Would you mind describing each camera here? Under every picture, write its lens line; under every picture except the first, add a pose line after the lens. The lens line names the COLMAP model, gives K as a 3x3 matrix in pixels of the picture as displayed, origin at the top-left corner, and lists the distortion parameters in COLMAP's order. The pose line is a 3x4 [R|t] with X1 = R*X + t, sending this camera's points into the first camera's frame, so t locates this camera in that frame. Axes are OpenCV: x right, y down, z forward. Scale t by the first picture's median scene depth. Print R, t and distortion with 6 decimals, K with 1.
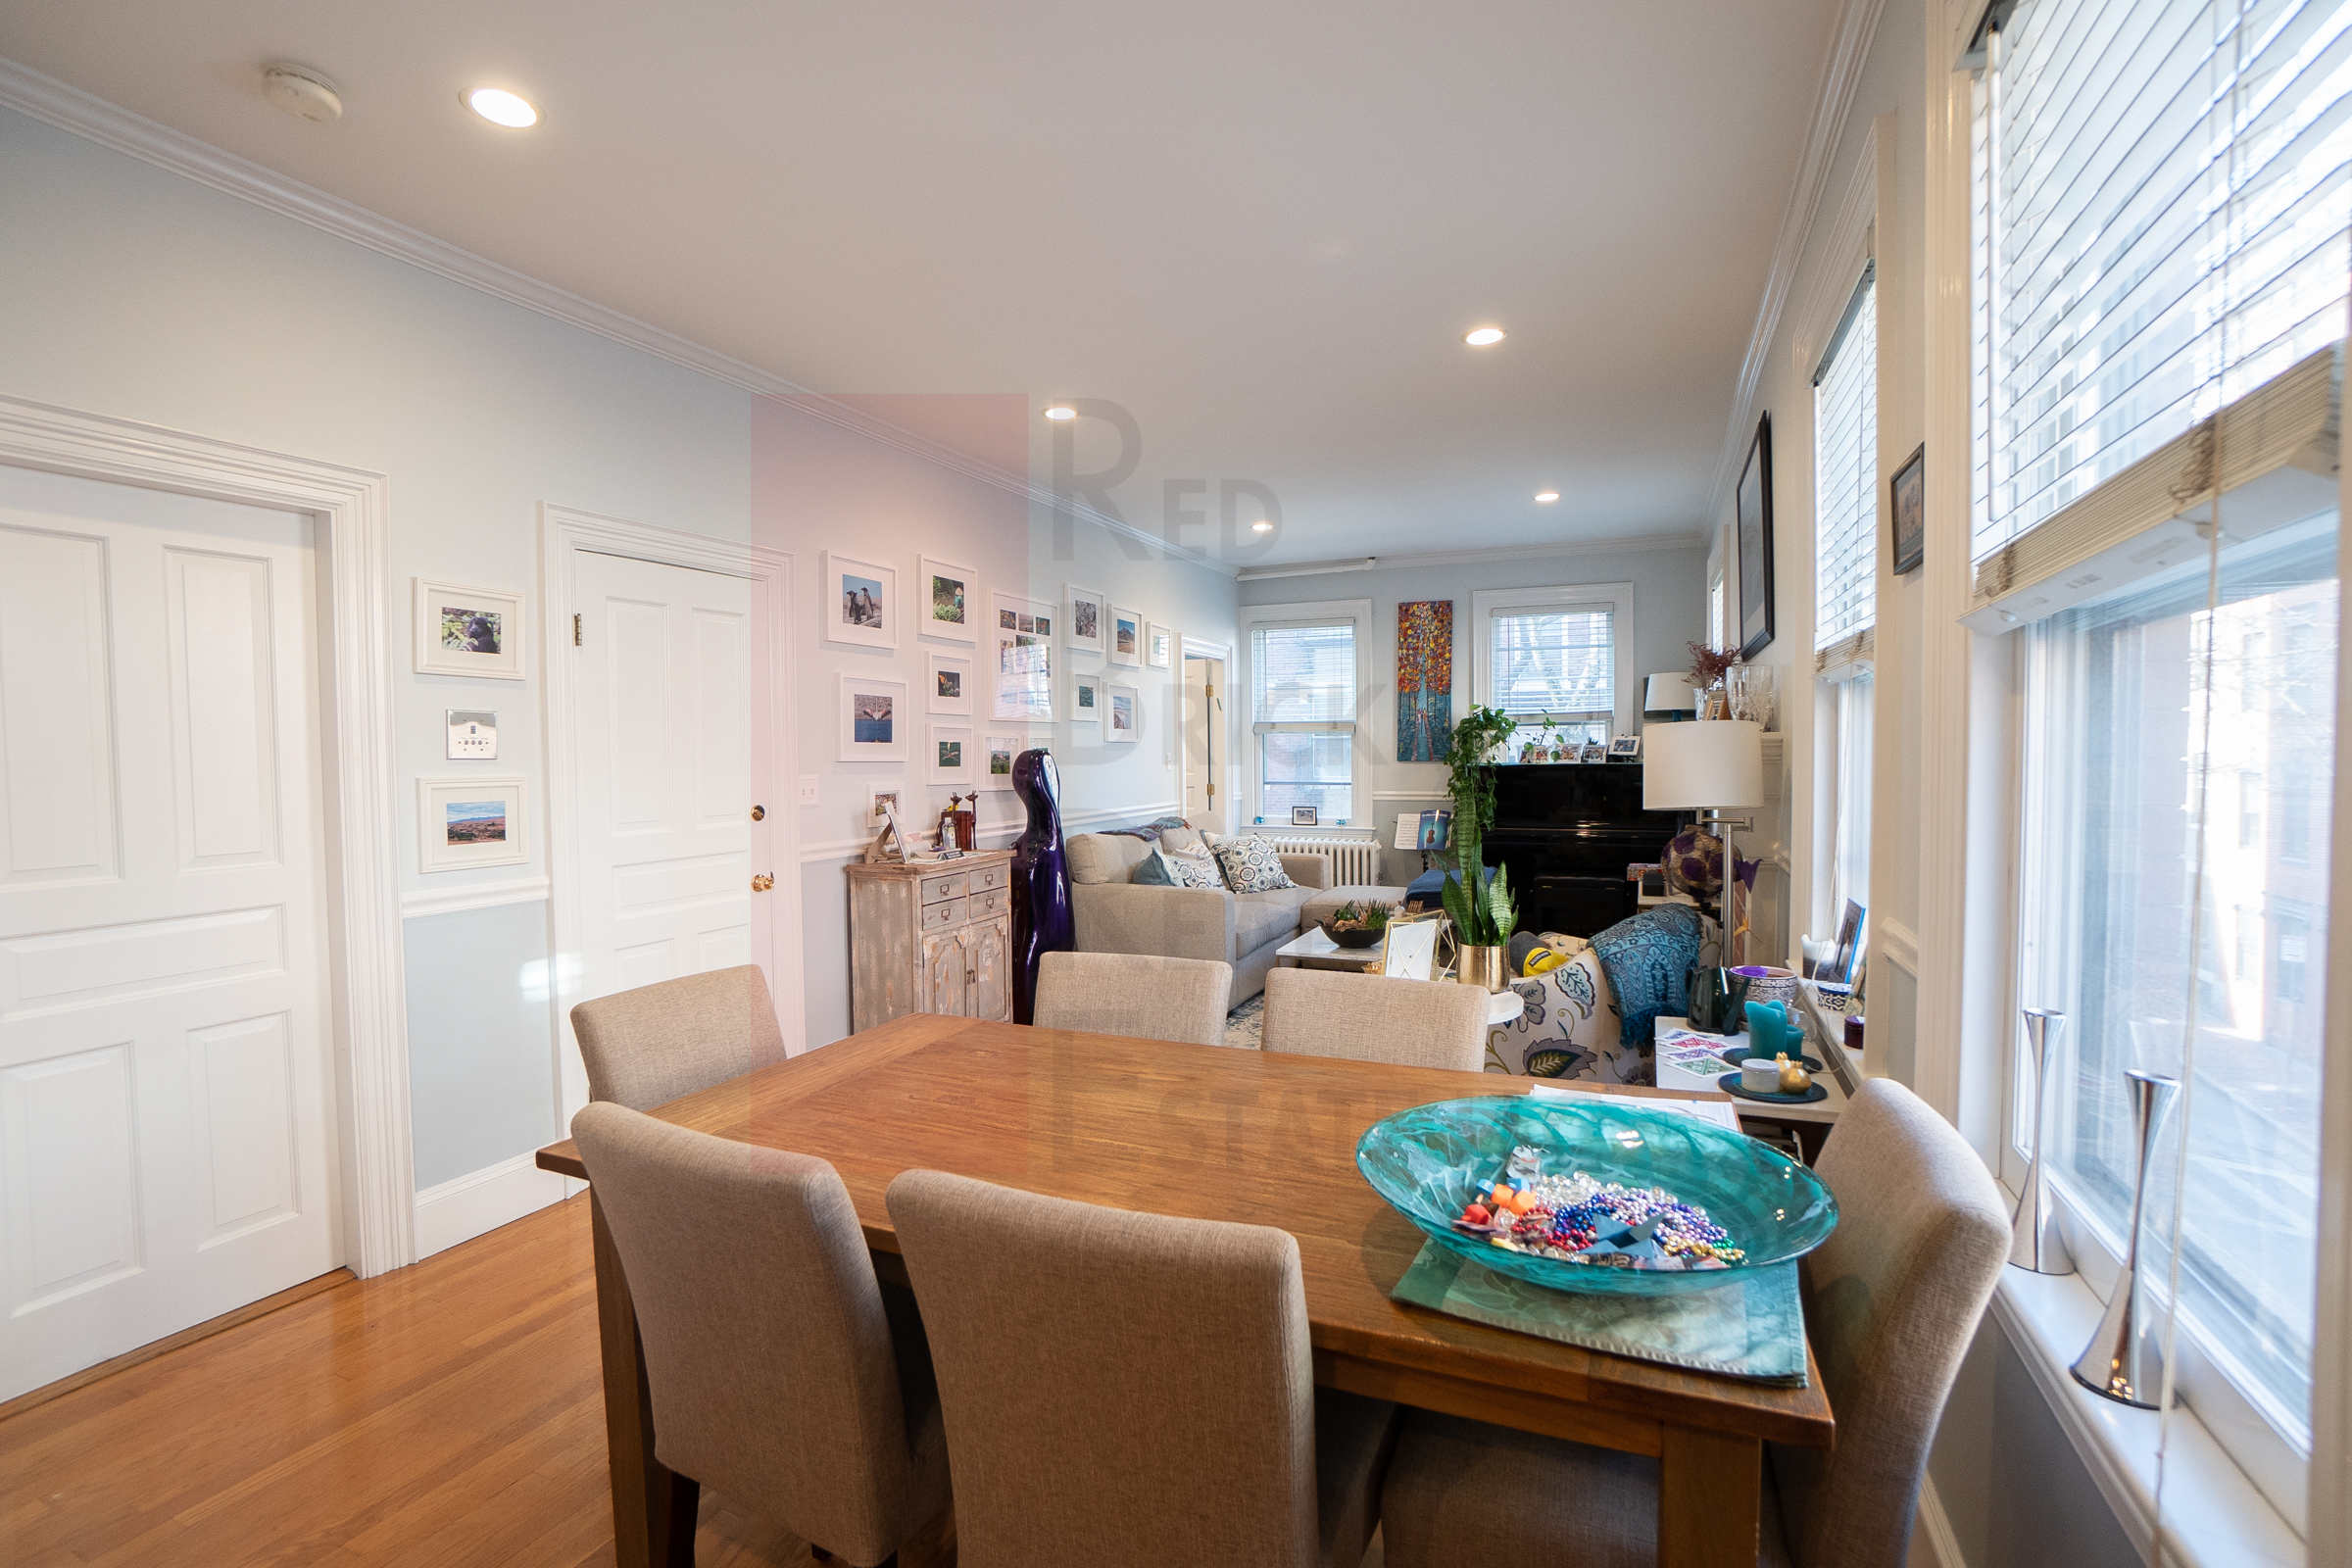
lens RADIAL K [[1045.2, 0, 1164.6], [0, 1045.2, 782.2], [0, 0, 1]] dist [-0.073505, 0.025846]
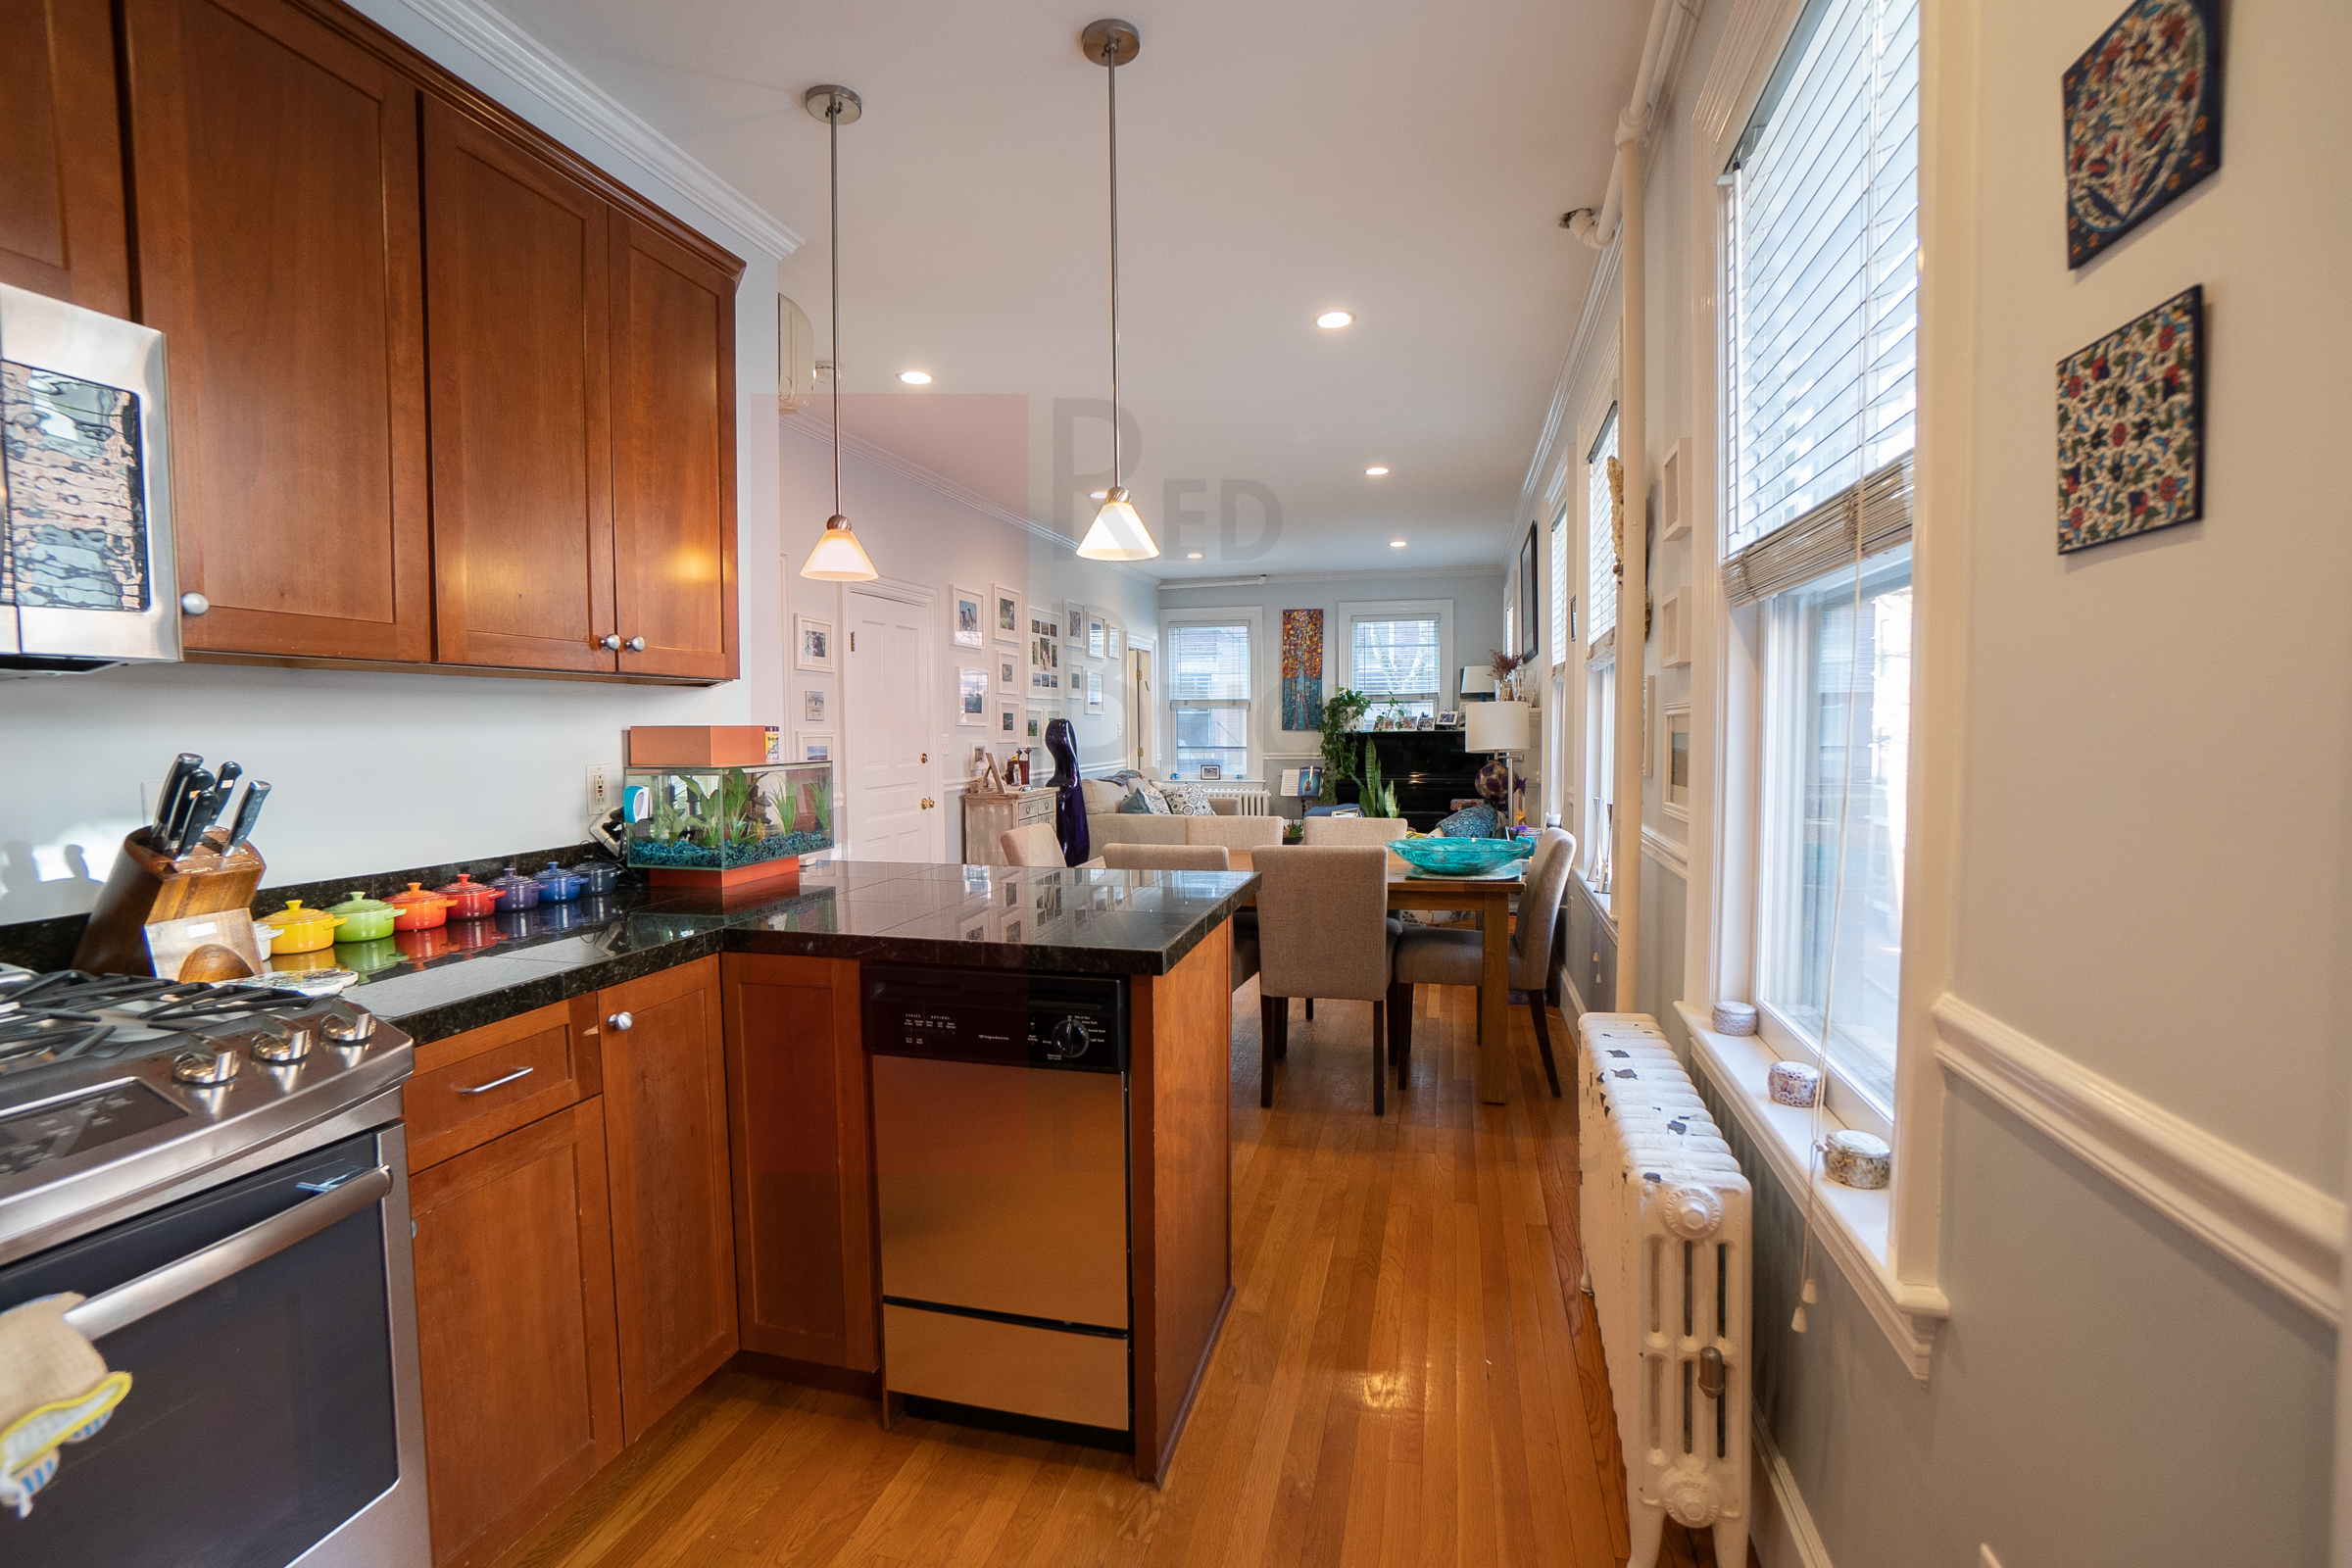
lens RADIAL K [[1045.2, 0, 1164.6], [0, 1045.2, 782.2], [0, 0, 1]] dist [-0.073505, 0.025846]
pose [[0.986283, -0.008054, 0.164864, -0.157337], [0.004334, 0.999728, 0.022915, 0.016784], [-0.165004, -0.021886, 0.986050, -0.312547]]
